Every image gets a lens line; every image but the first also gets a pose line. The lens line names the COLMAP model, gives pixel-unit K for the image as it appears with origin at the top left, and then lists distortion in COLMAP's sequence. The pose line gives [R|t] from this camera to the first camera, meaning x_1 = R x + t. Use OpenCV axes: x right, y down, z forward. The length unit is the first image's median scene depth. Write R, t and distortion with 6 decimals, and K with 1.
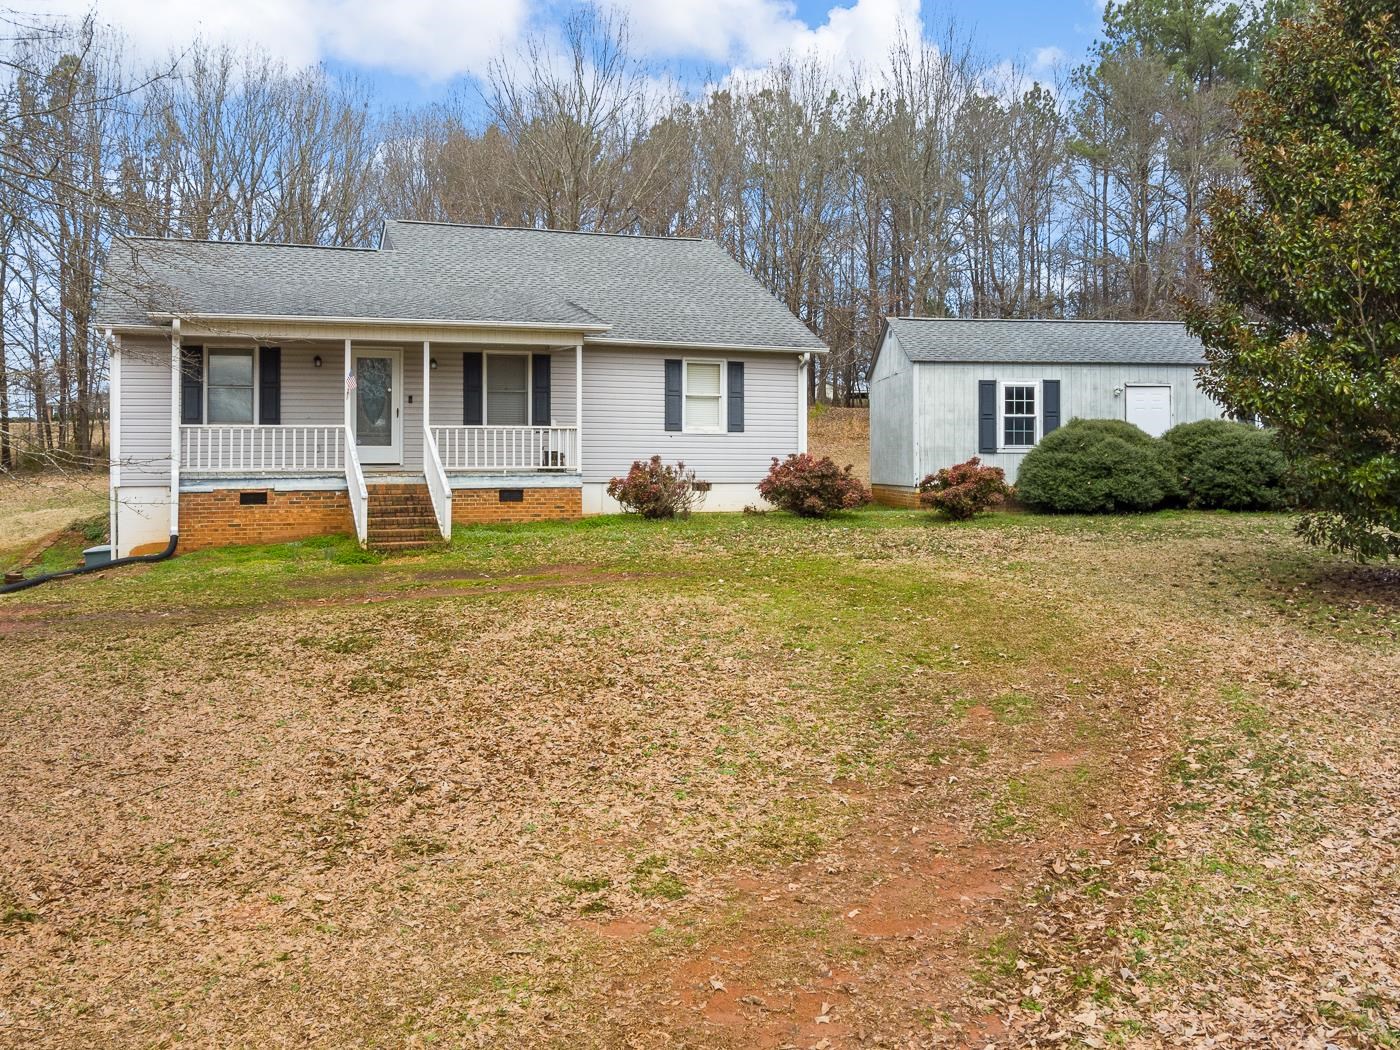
lens RADIAL K [[1289.0, 0, 699.5], [0, 1289.0, 484.8], [0, 0, 1]] dist [-0.057295, -0.011453]
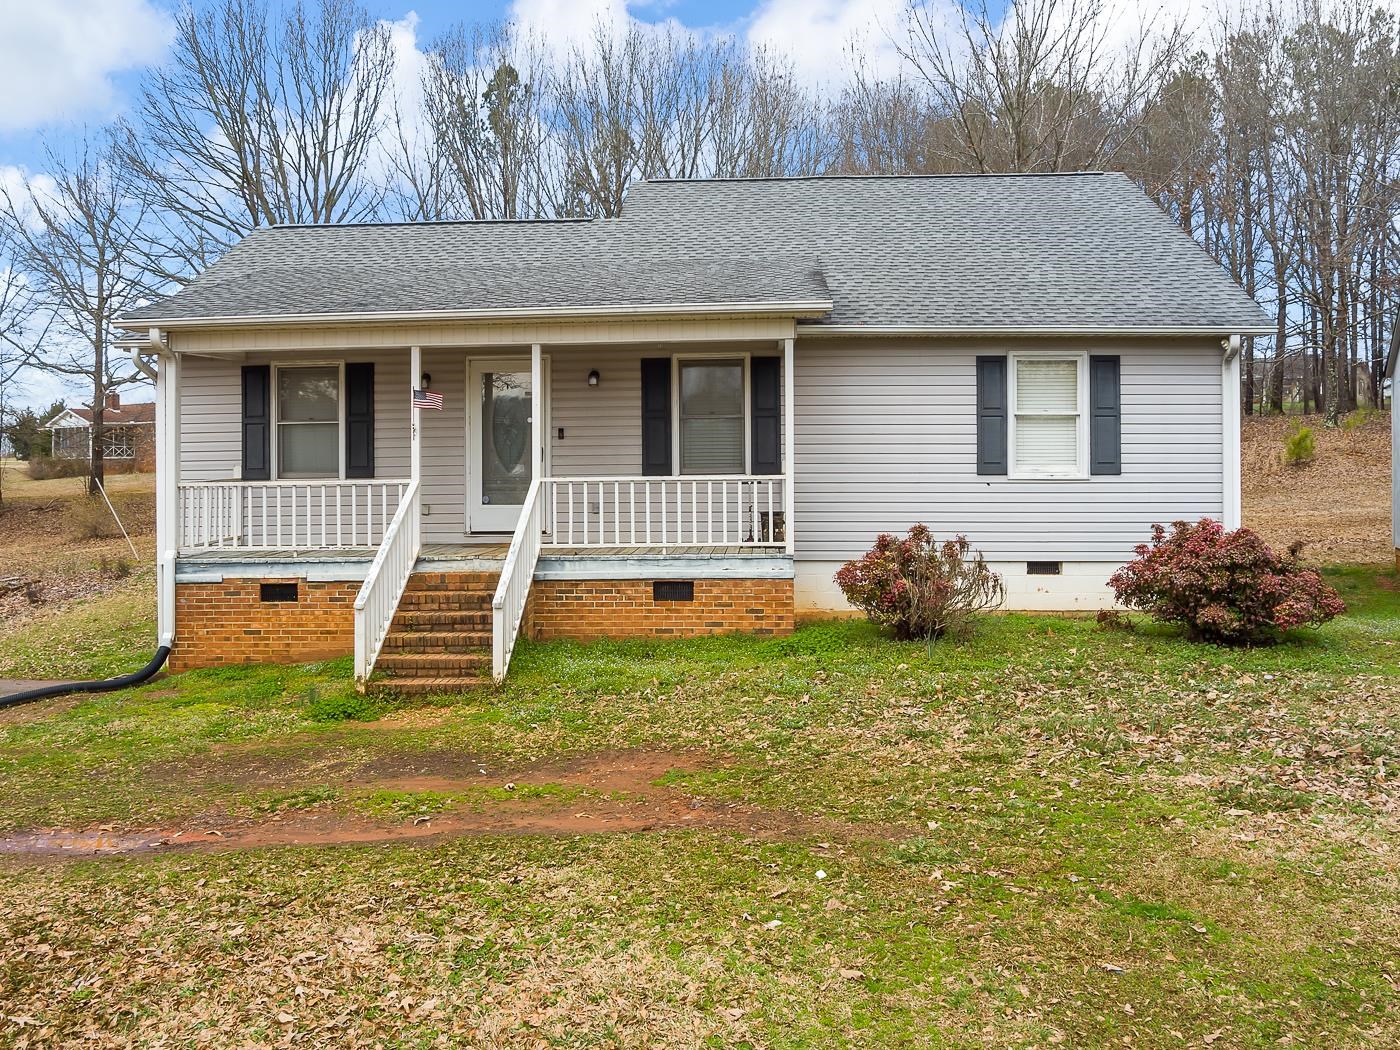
lens RADIAL K [[1289.0, 0, 699.5], [0, 1289.0, 484.8], [0, 0, 1]] dist [-0.057295, -0.011453]
pose [[0.910774, -0.002434, -0.412898, 0.112511], [0.000454, 0.999988, -0.004892, -0.037676], [0.412905, 0.004268, 0.910764, 0.437387]]
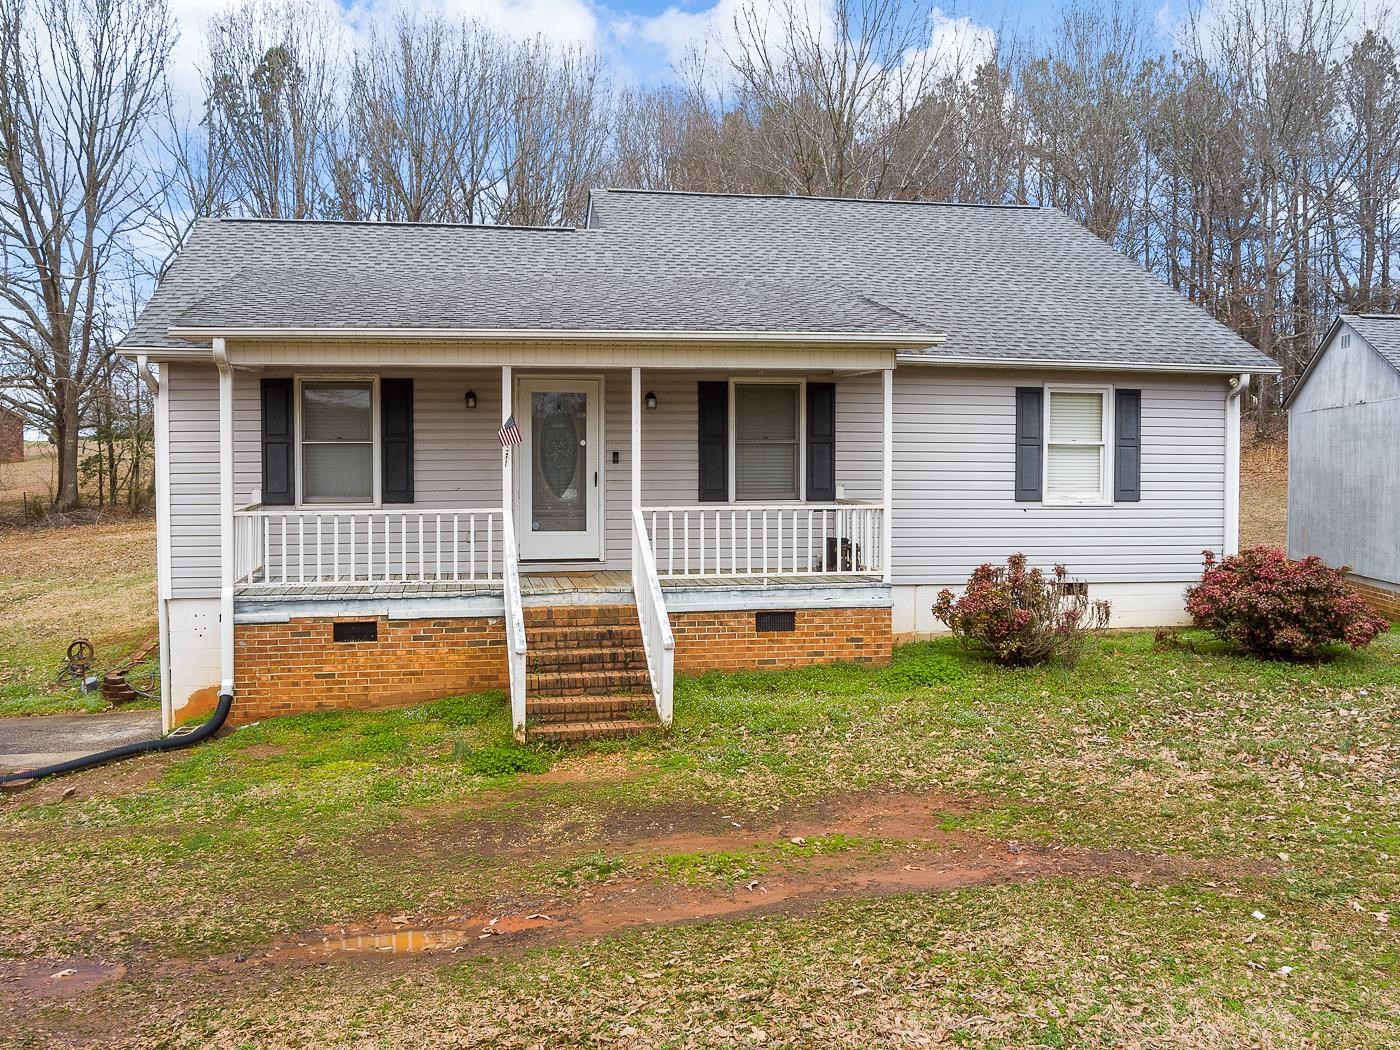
lens RADIAL K [[1273.1, 0, 692.4], [0, 1273.1, 523.9], [0, 0, 1]] dist [-0.057392, -0.012047]
pose [[0.981529, 0.008186, -0.191140, -0.068913], [-0.003008, 0.999621, 0.027361, -0.051826], [0.191292, -0.026280, 0.981181, 0.397906]]
